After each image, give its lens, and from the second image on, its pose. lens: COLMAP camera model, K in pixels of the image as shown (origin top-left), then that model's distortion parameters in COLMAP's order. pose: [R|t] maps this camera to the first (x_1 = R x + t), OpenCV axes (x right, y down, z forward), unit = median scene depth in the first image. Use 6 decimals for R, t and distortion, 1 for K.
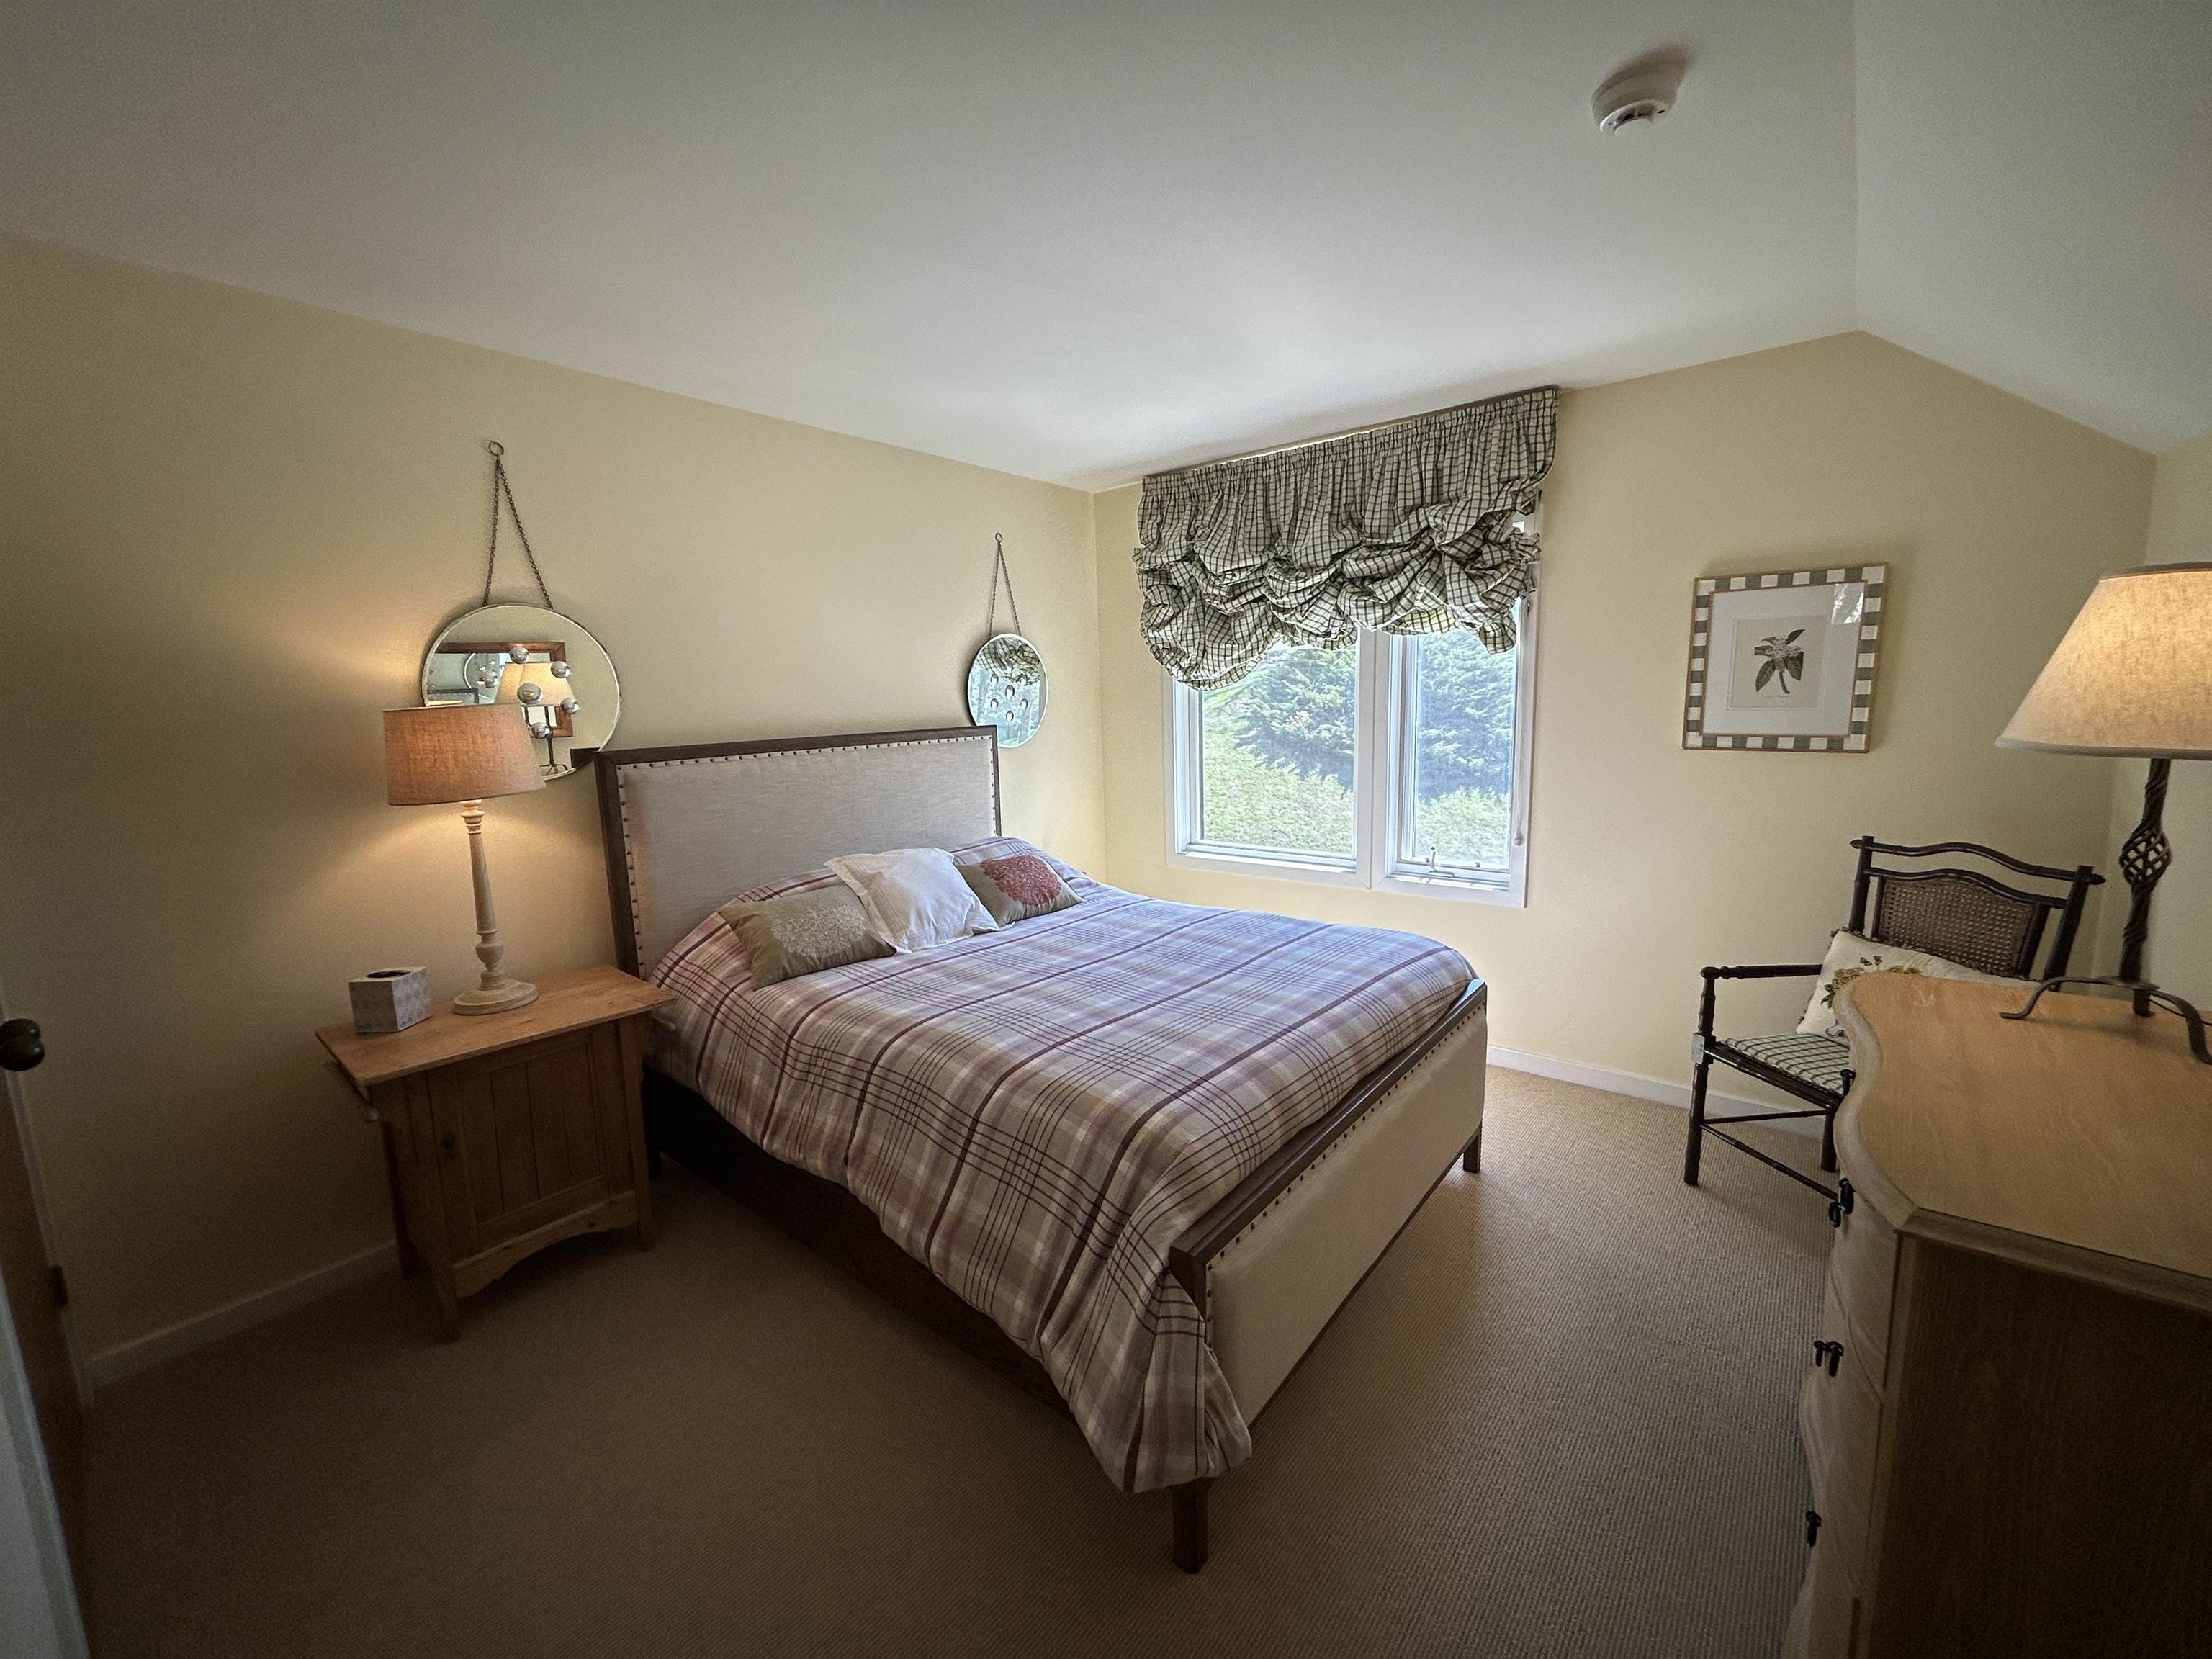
lens RADIAL K [[890.3, 0, 1110.1], [0, 890.3, 831.4], [0, 0, 1]] dist [0.000961, 0.001040]
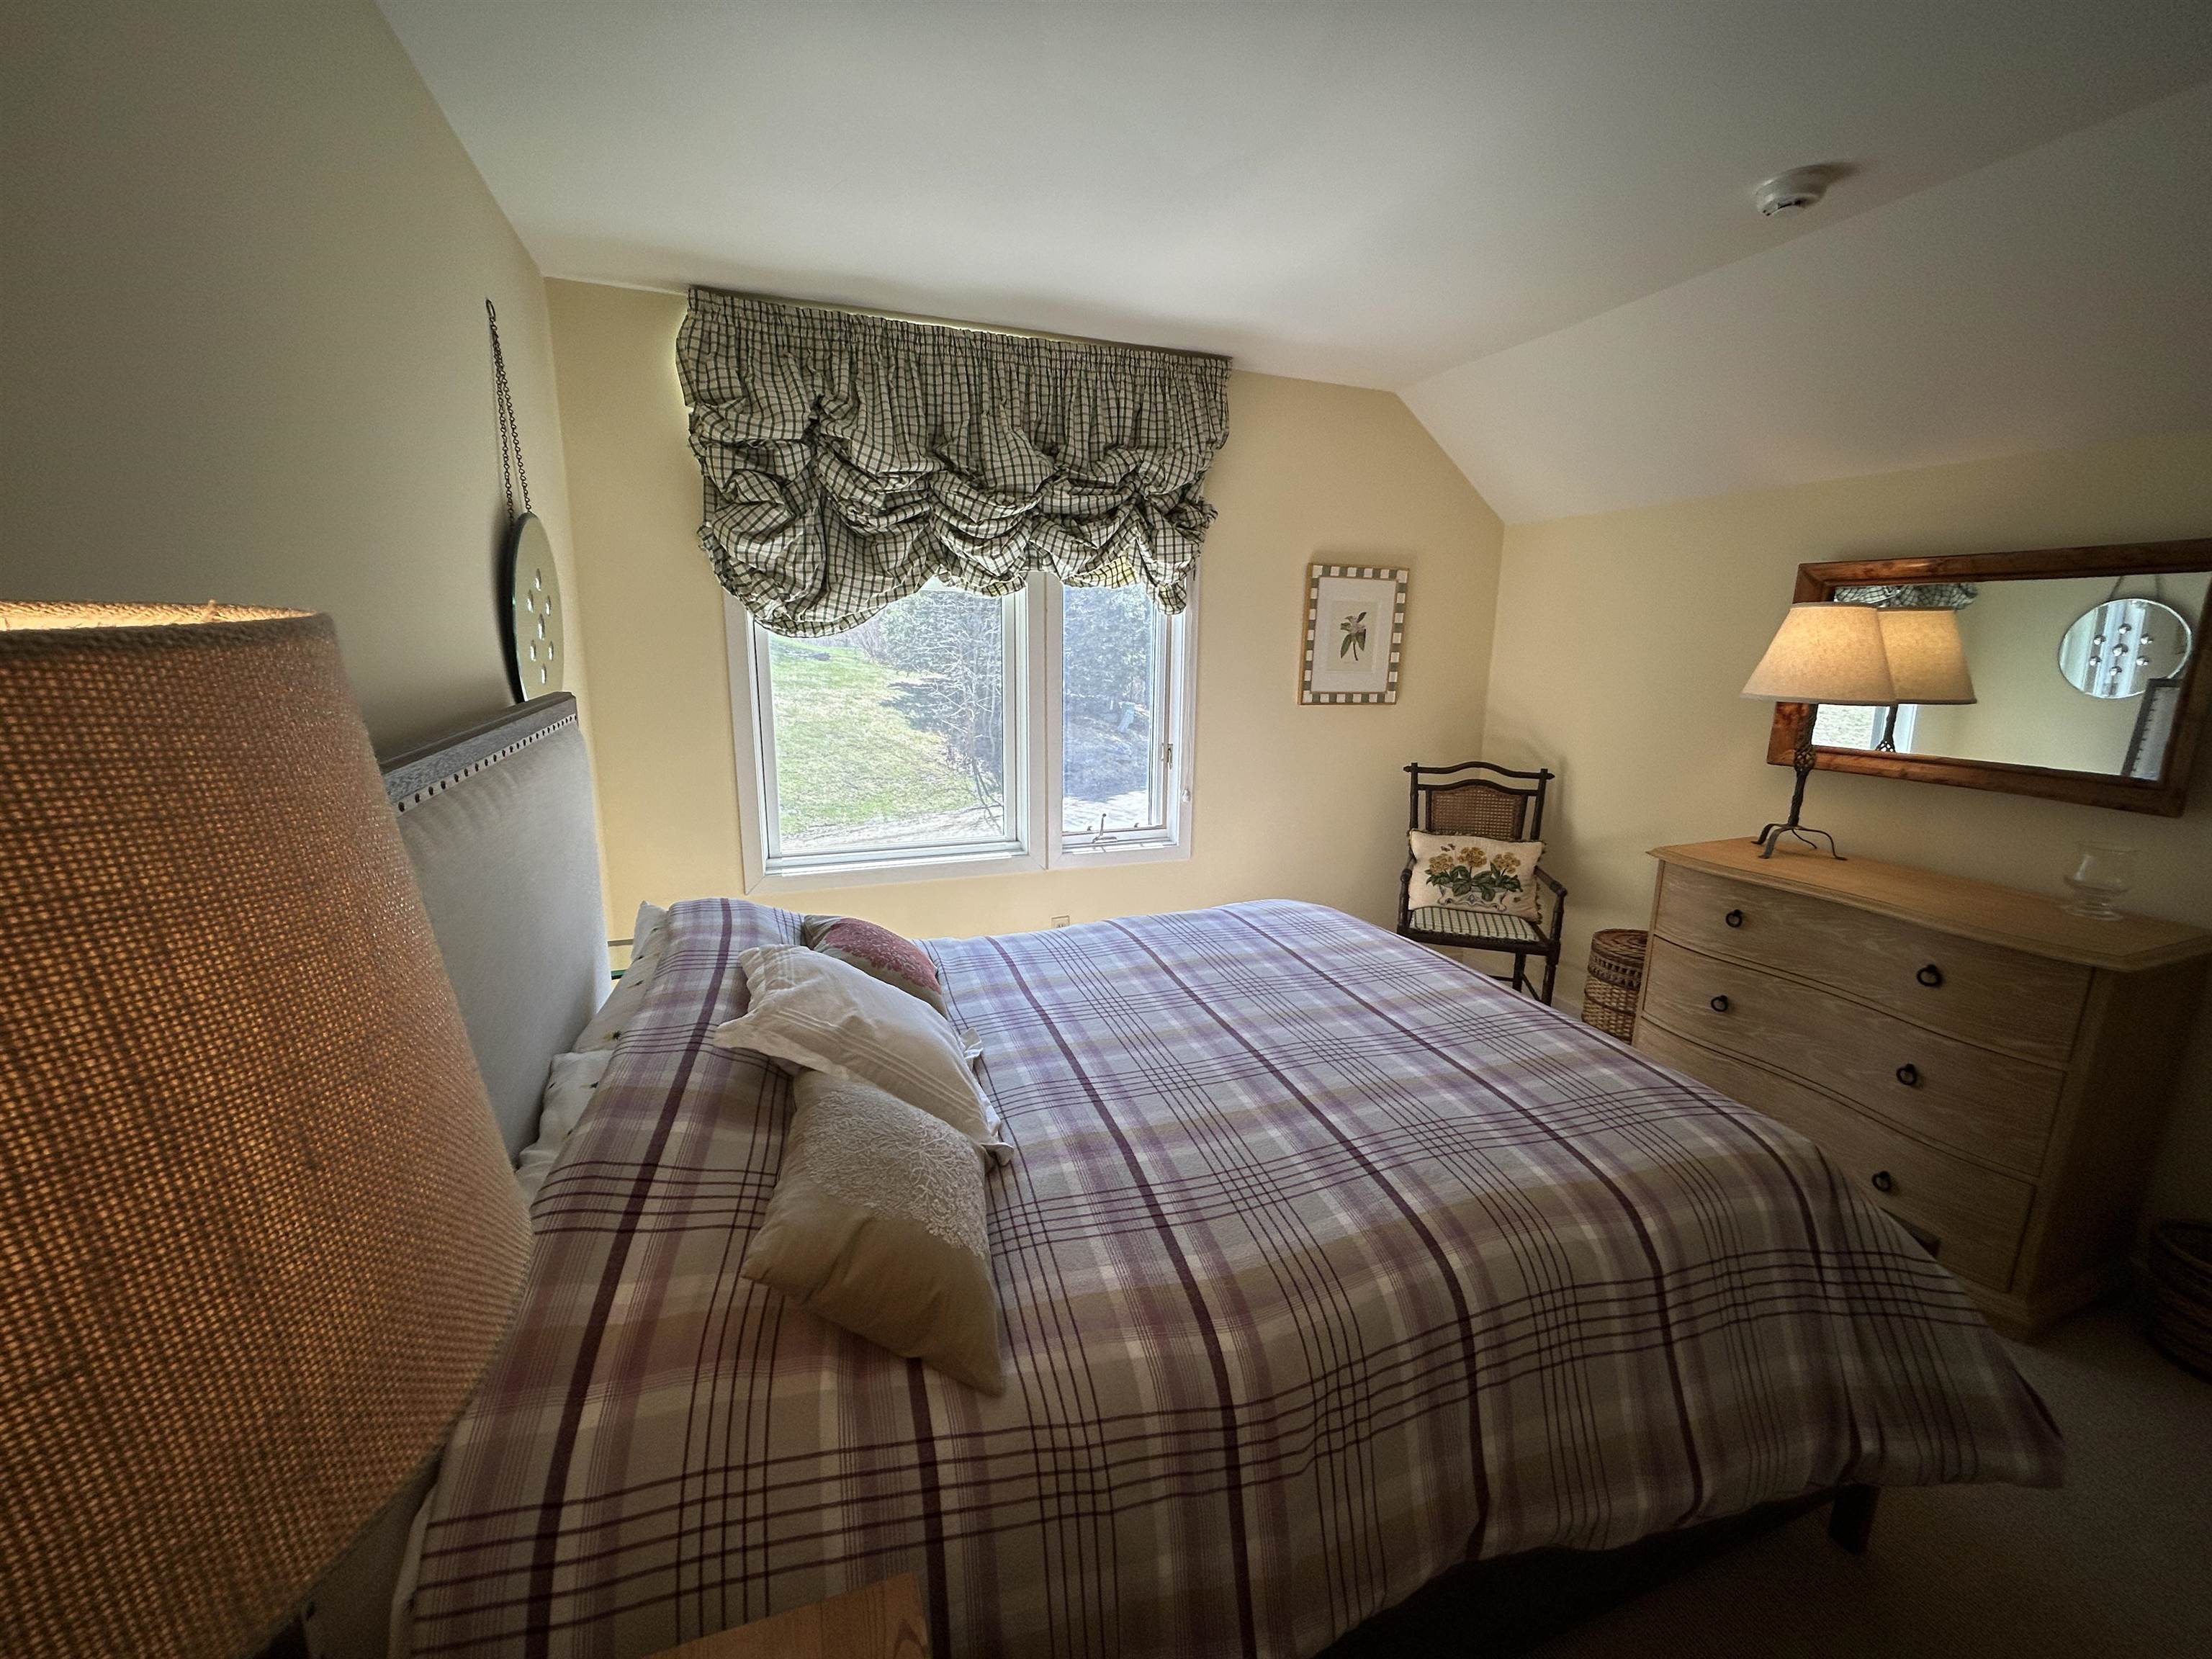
lens RADIAL K [[890.3, 0, 1111.9], [0, 890.3, 828.3], [0, 0, 1]] dist [0.000961, 0.001040]
pose [[0.497421, -0.146839, 0.854992, -0.521568], [0.103616, 0.988572, 0.109498, -0.081101], [-0.861299, 0.034125, 0.506951, 0.582083]]
